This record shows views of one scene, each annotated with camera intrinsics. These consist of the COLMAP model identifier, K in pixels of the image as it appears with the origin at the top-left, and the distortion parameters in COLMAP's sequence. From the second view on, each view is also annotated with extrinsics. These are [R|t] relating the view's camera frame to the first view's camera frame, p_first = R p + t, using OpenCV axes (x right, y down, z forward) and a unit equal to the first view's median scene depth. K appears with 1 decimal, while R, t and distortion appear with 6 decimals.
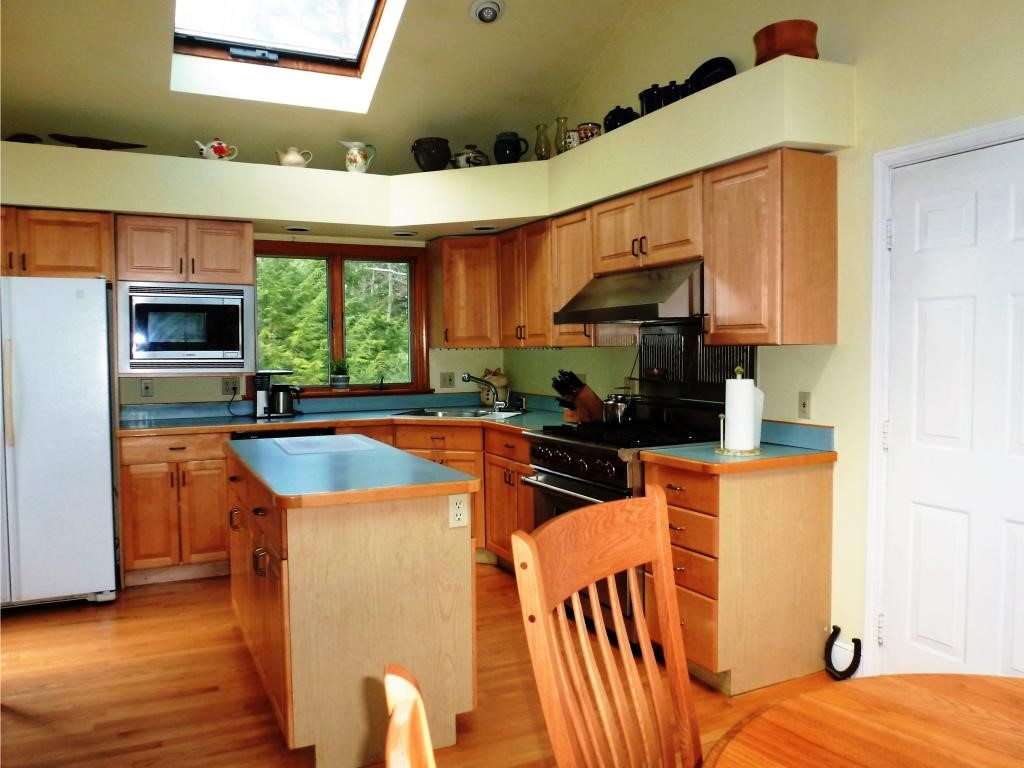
lens RADIAL K [[813.9, 0, 512.0], [0, 813.9, 384.0], [0, 0, 1]] dist [-0.002517, -0.003108]
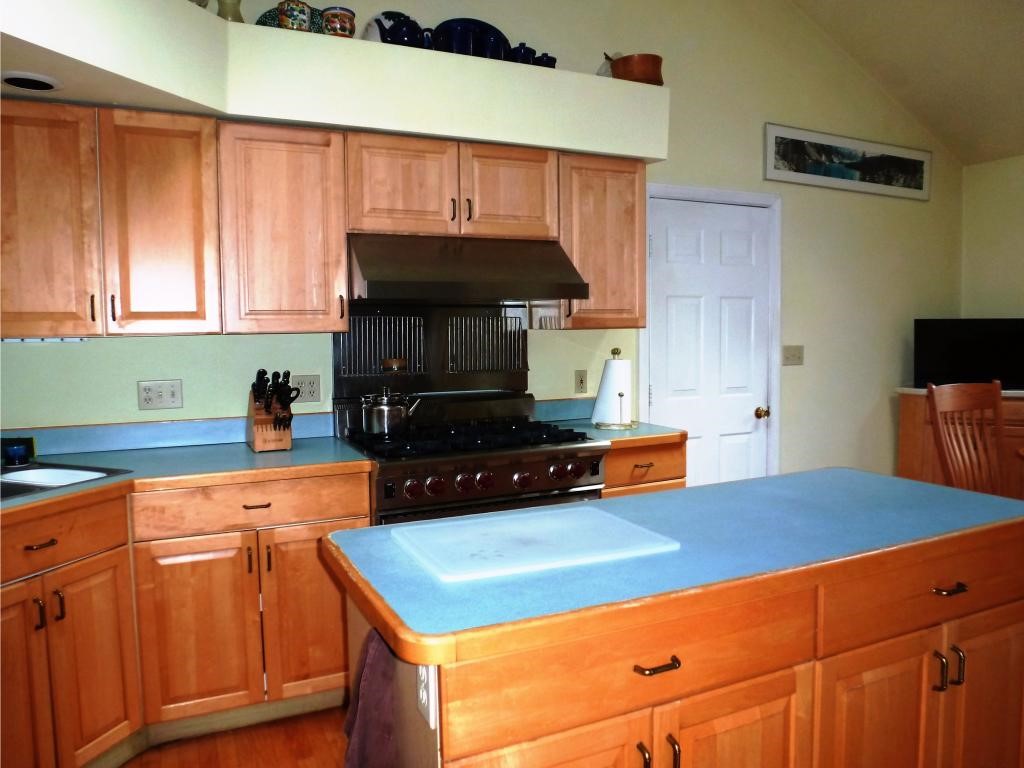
lens RADIAL K [[751.3, 0, 529.9], [0, 751.3, 382.7], [0, 0, 1]] dist [-0.045648, 0.007194]
pose [[0.005487, -0.061858, 0.998070, -0.674454], [0.057575, 0.996449, 0.061441, -0.041113], [-0.998326, 0.057126, 0.009029, 1.037195]]
